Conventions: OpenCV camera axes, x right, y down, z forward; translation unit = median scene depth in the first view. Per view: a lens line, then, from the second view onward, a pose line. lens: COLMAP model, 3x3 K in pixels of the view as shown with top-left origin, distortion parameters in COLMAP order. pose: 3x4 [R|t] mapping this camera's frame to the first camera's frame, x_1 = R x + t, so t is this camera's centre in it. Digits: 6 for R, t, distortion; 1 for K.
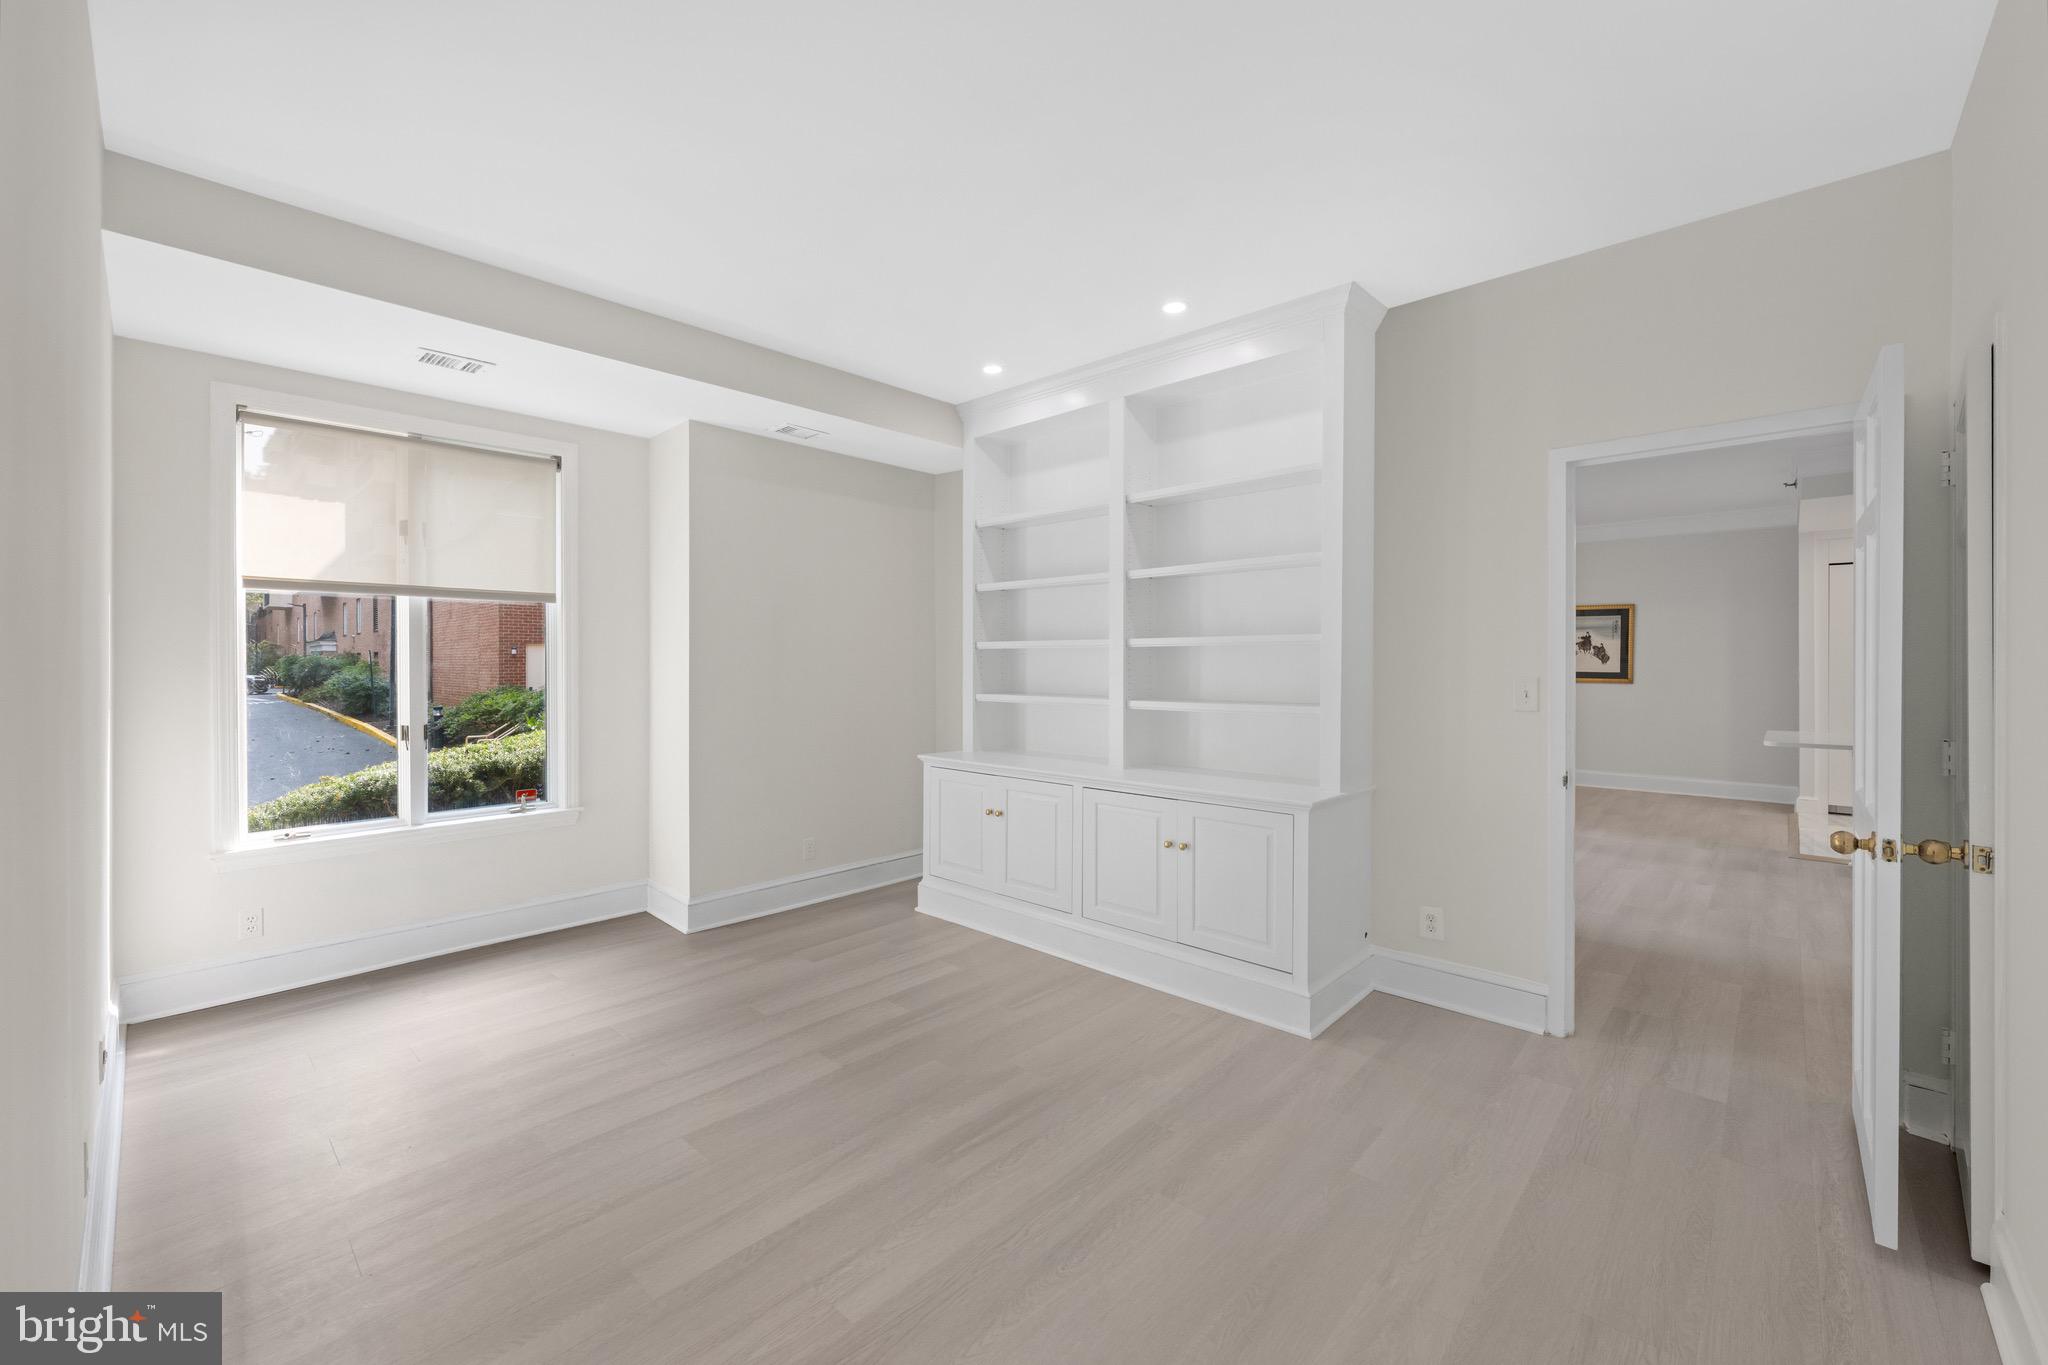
lens RADIAL K [[826.1, 0, 1025.1], [0, 826.1, 674.8], [0, 0, 1]] dist [0.002381, -0.000011]
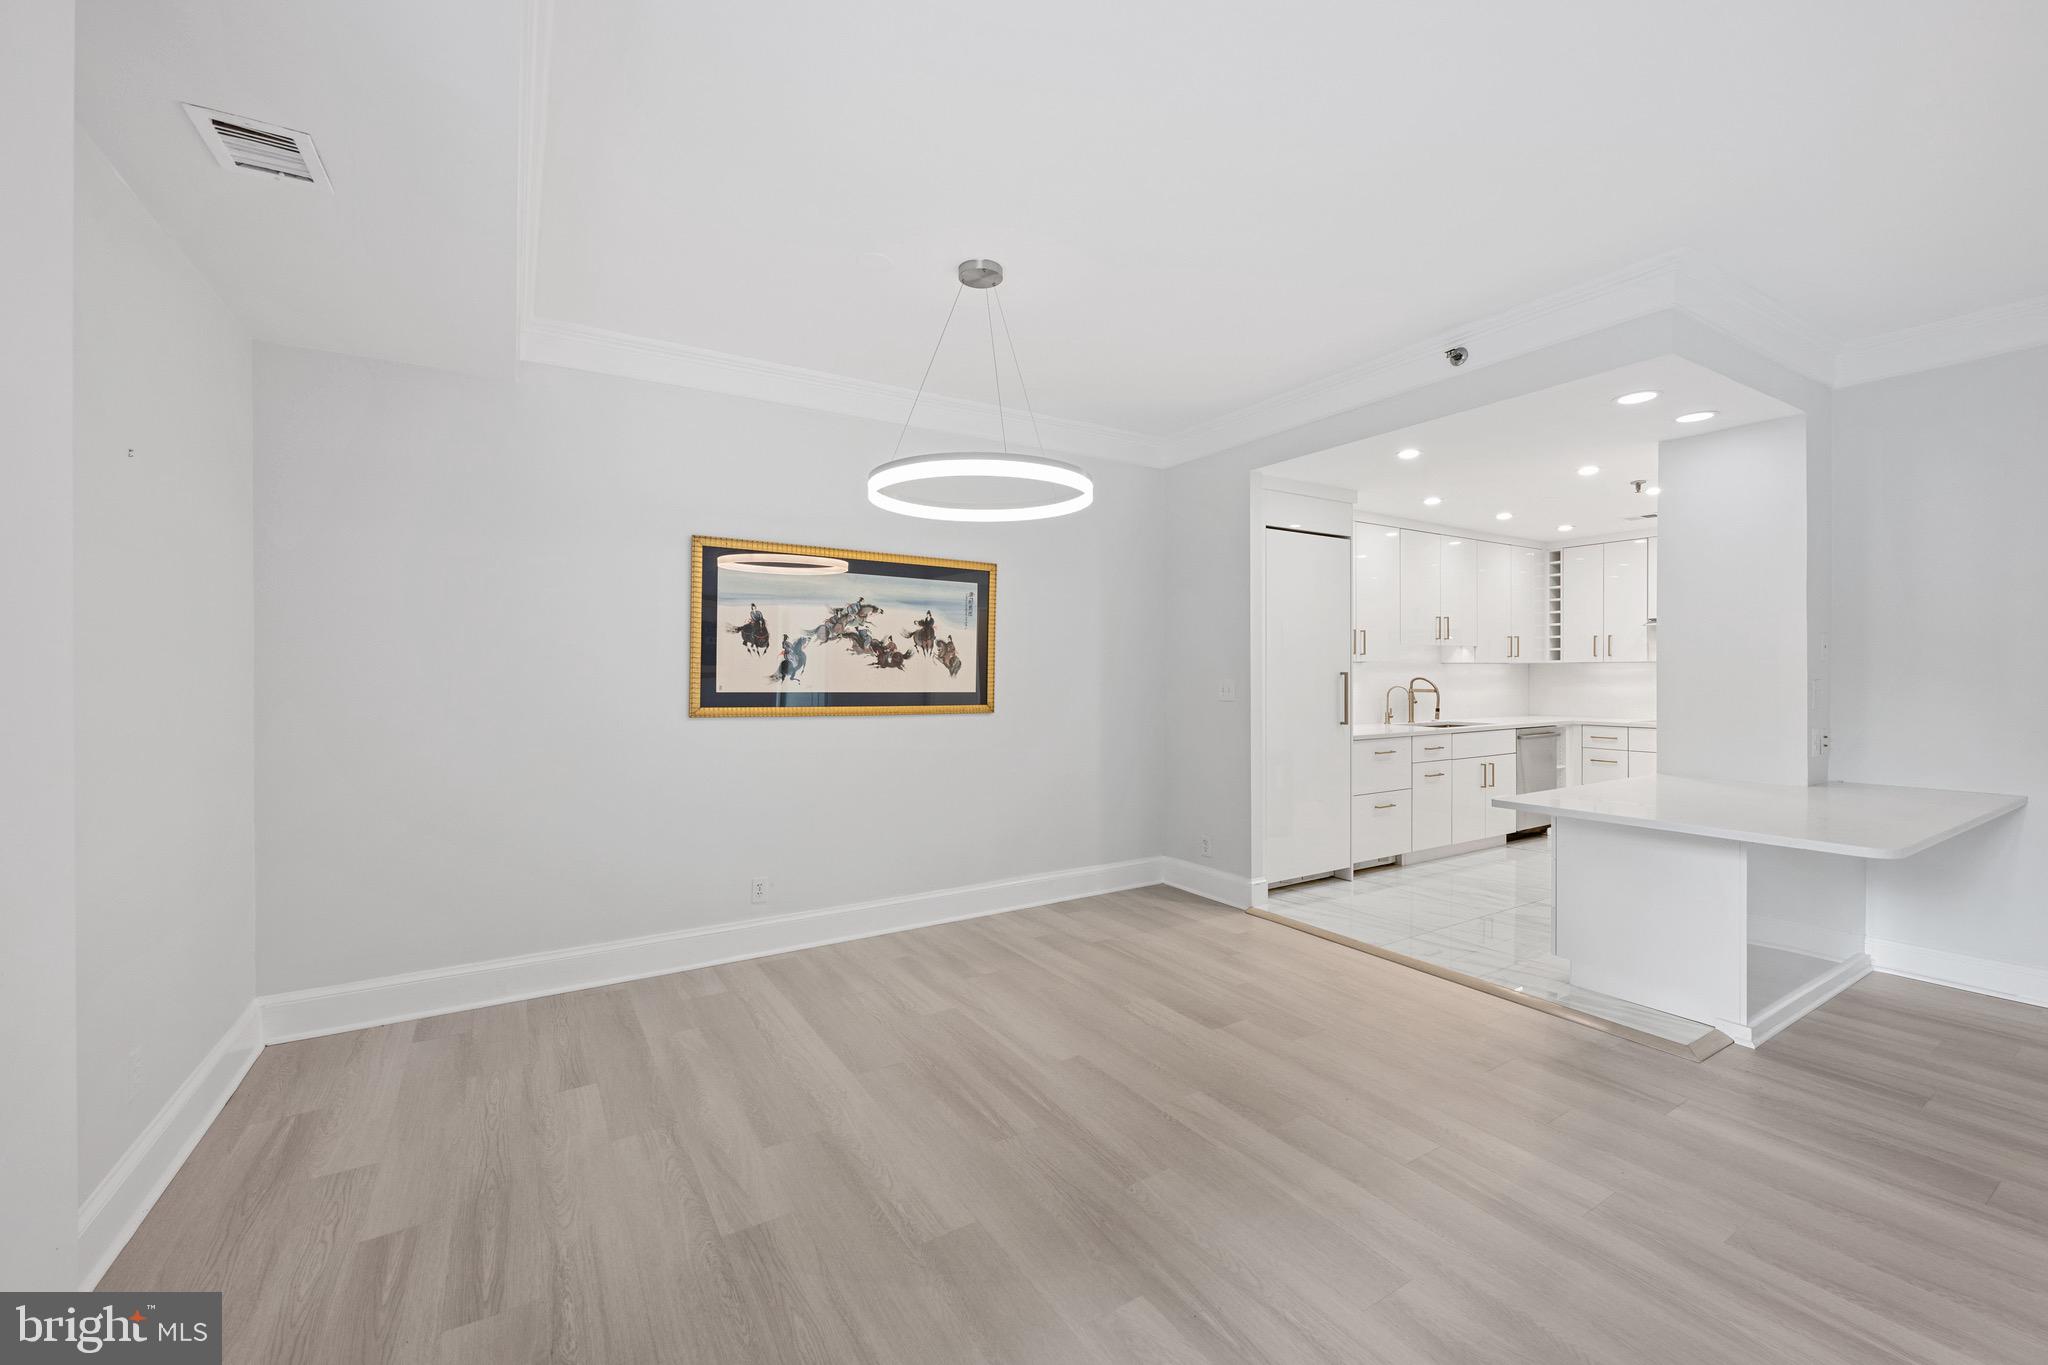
lens RADIAL K [[826.1, 0, 1024.1], [0, 826.1, 679.1], [0, 0, 1]] dist [0.002381, -0.000011]
pose [[0.274256, -0.005994, 0.961638, 0.225134], [0.010439, 0.999940, 0.003255, -0.012571], [-0.961600, 0.009146, 0.274303, 0.824011]]
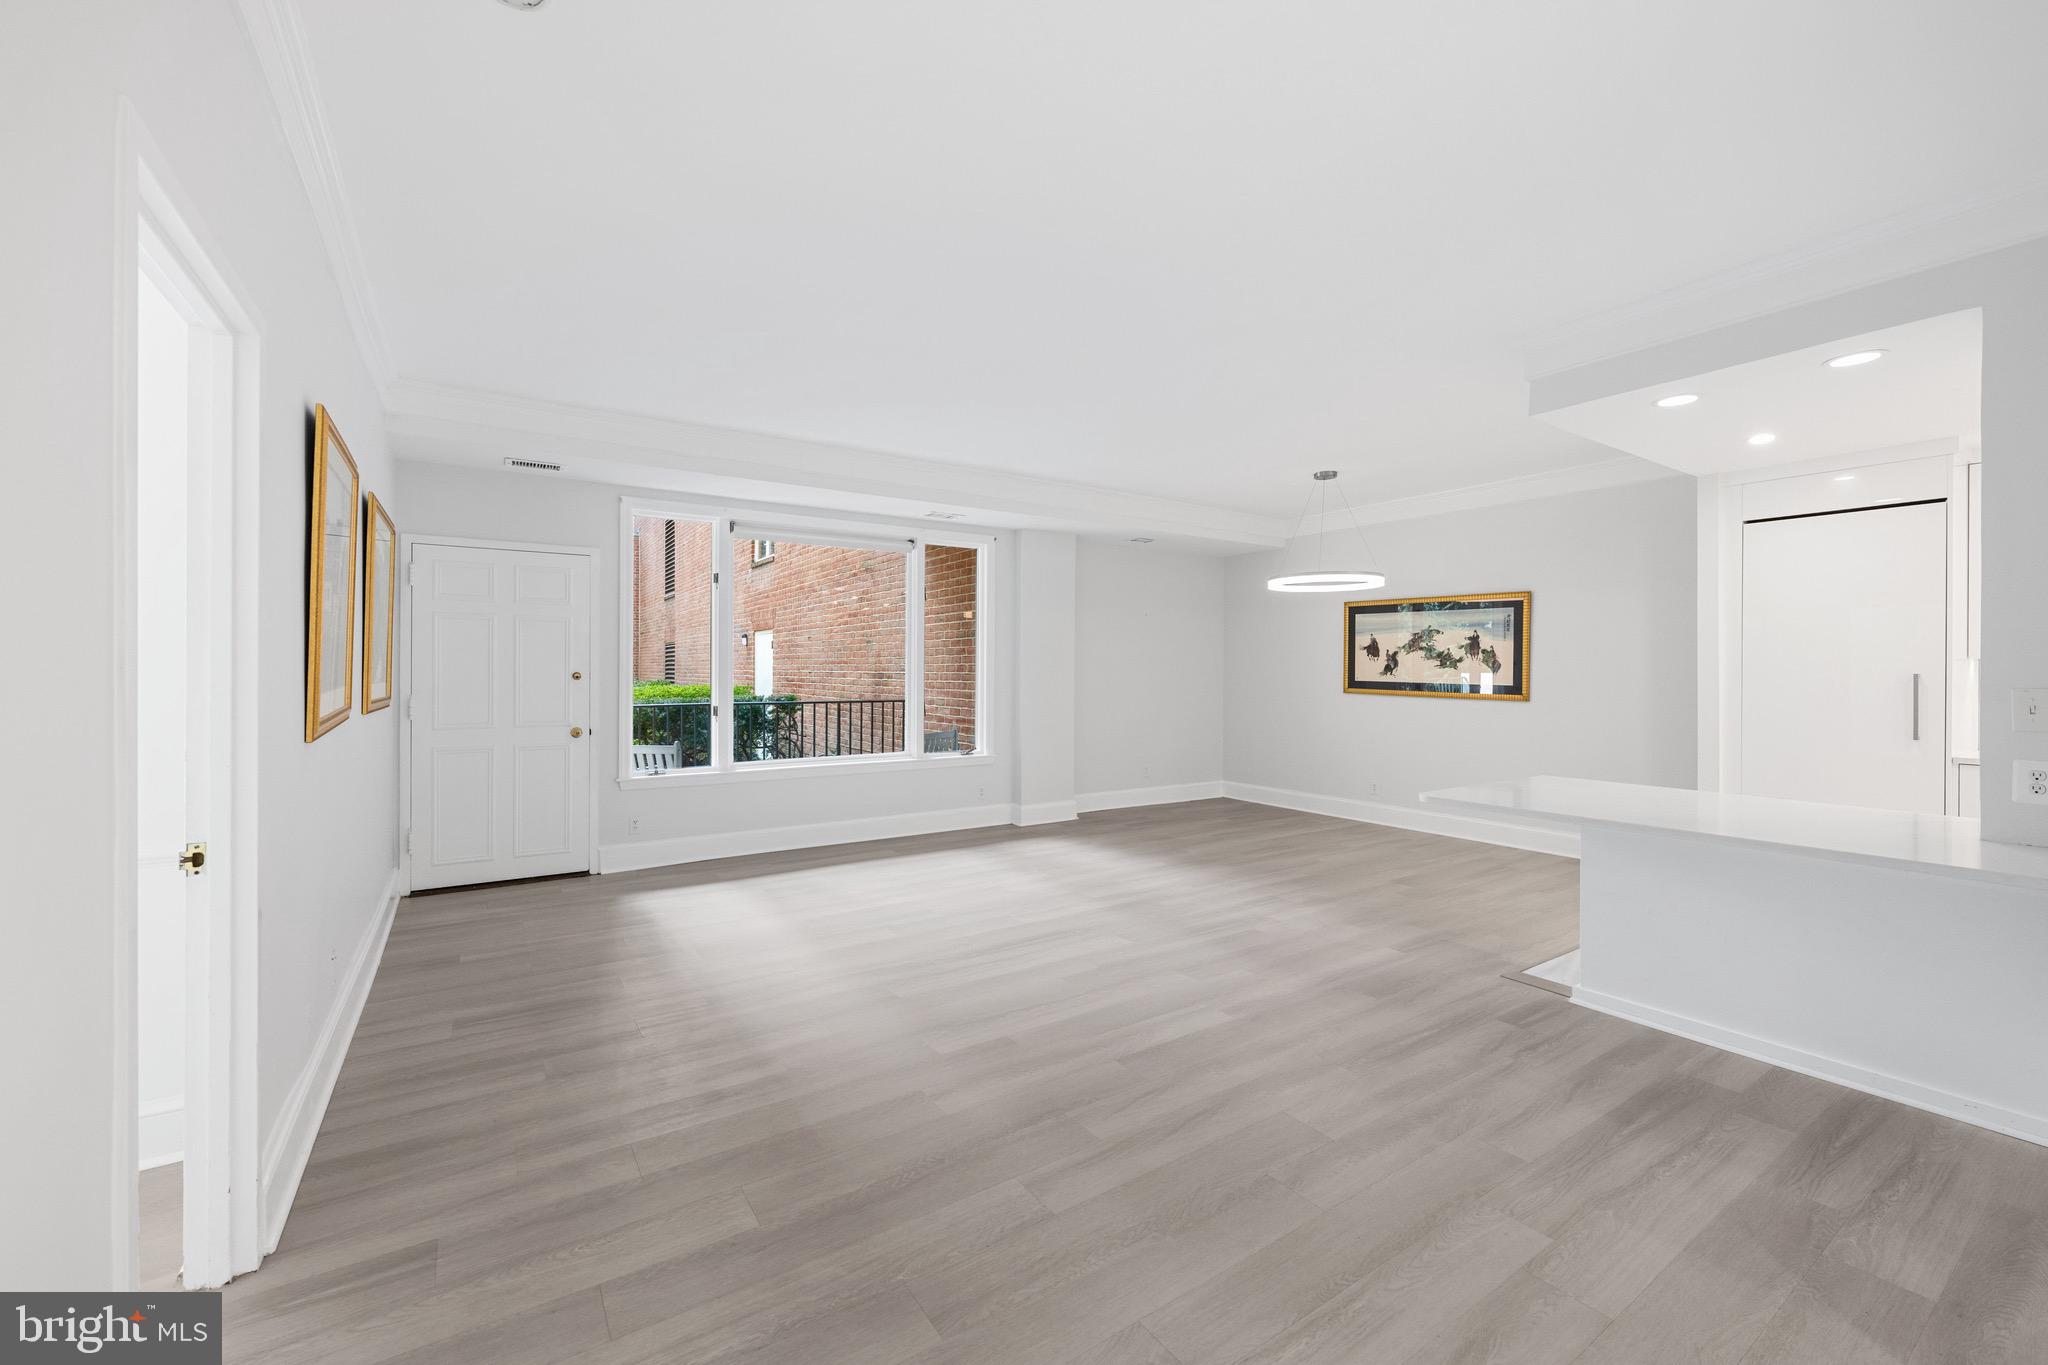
lens RADIAL K [[826.1, 0, 1027.9], [0, 826.1, 669.4], [0, 0, 1]] dist [0.002381, -0.000011]
pose [[0.969338, 0.006970, -0.245633, 0.482286], [-0.009073, 0.999931, -0.007431, -0.008104], [0.245564, 0.009432, 0.969334, 0.190655]]
